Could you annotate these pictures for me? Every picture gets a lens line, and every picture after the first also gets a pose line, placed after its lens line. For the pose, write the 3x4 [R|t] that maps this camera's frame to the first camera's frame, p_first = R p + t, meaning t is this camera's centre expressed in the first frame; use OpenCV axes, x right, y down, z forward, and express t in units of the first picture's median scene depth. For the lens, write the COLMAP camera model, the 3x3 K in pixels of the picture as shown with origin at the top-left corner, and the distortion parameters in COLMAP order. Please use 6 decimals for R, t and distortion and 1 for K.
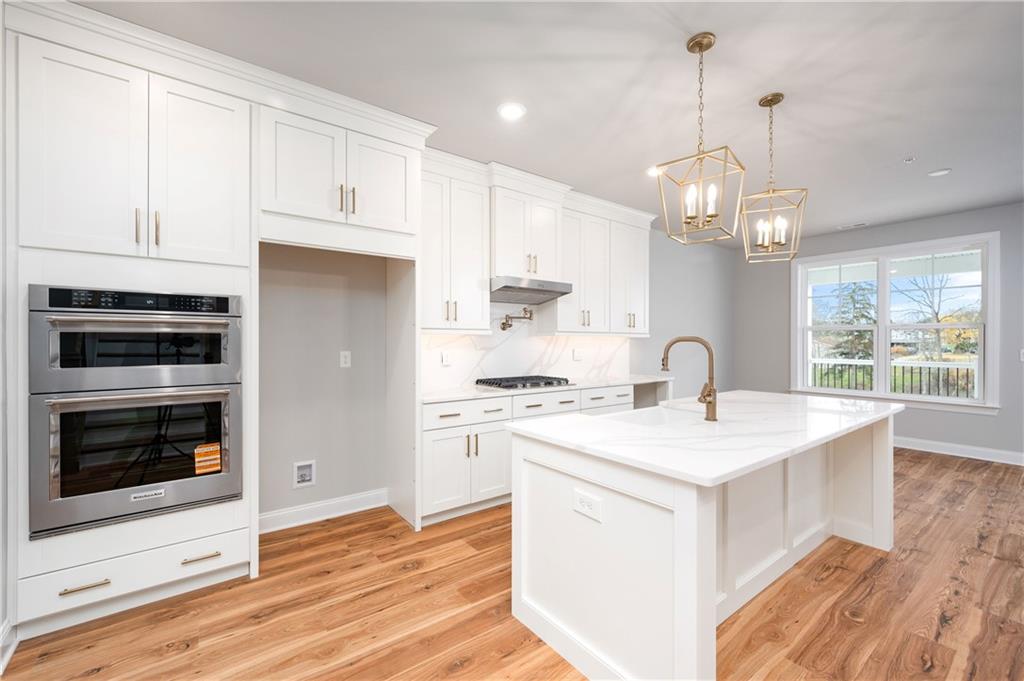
lens RADIAL K [[444.3, 0, 511.3], [0, 444.3, 340.3], [0, 0, 1]] dist [-0.003179, -0.000090]
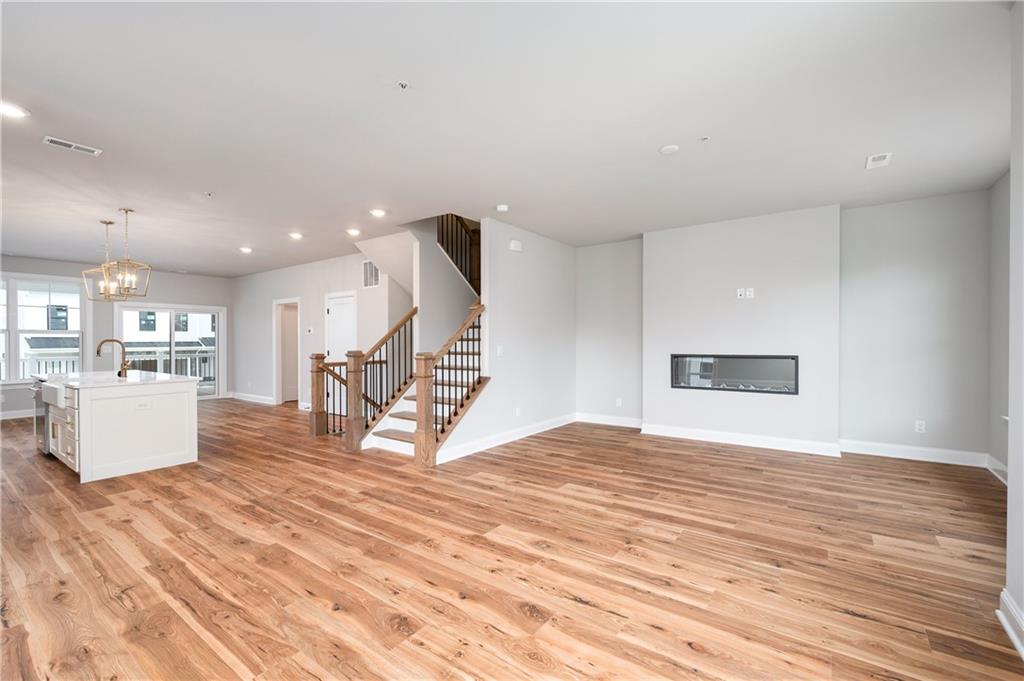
lens RADIAL K [[444.3, 0, 510.0], [0, 444.3, 341.2], [0, 0, 1]] dist [-0.003179, -0.000090]
pose [[-0.275245, -0.006163, 0.961354, -0.644817], [0.001847, 0.999974, 0.006940, -0.005352], [-0.961372, 0.003686, -0.275227, 0.703609]]
